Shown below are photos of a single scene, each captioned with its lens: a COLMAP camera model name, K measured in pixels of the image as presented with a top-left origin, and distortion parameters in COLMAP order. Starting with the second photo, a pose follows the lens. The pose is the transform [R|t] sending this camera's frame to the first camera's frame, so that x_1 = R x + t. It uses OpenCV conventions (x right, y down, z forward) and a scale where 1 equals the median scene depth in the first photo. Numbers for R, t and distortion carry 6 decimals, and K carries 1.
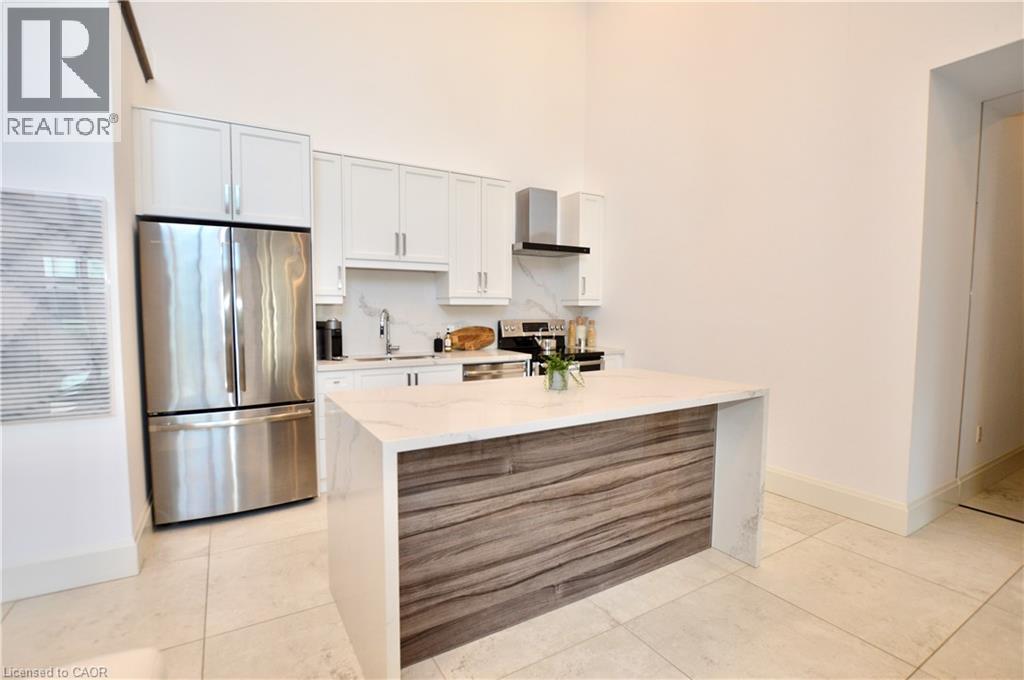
lens RADIAL K [[483.1, 0, 512.0], [0, 483.1, 340.0], [0, 0, 1]] dist [-0.020149, 0.000166]
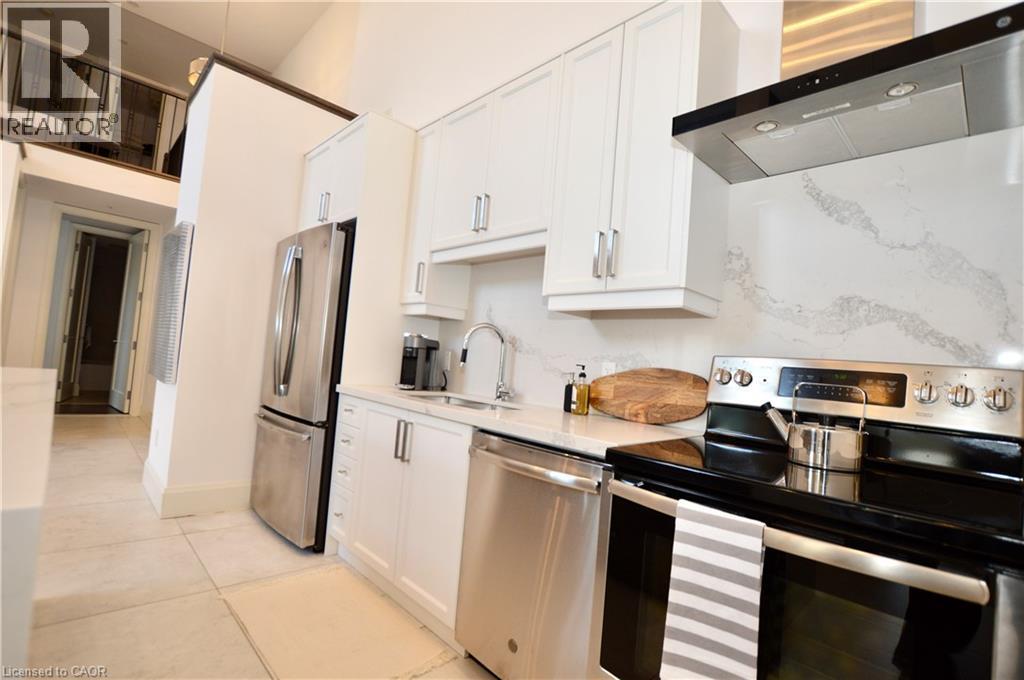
lens RADIAL K [[483.1, 0, 512.0], [0, 483.1, 340.0], [0, 0, 1]] dist [-0.020149, 0.000166]
pose [[0.218051, -0.036249, -0.975264, 0.346257], [-0.149705, 0.986240, -0.070129, -0.004601], [0.964387, 0.161294, 0.209624, 0.893059]]
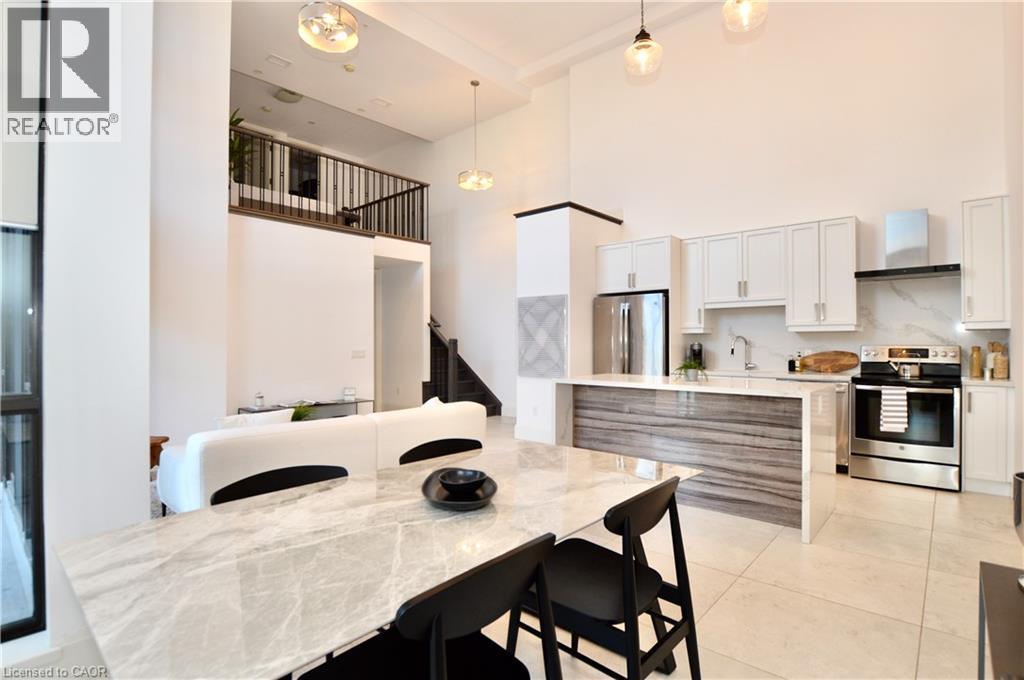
lens RADIAL K [[528.2, 0, 482.9], [0, 528.2, 339.6], [0, 0, 1]] dist [-0.041446, 0.000194]
pose [[0.262192, -0.011309, -0.964949, 0.967260], [-0.063724, 0.997546, -0.029006, 0.035164], [0.962909, 0.069095, 0.260828, -0.089860]]
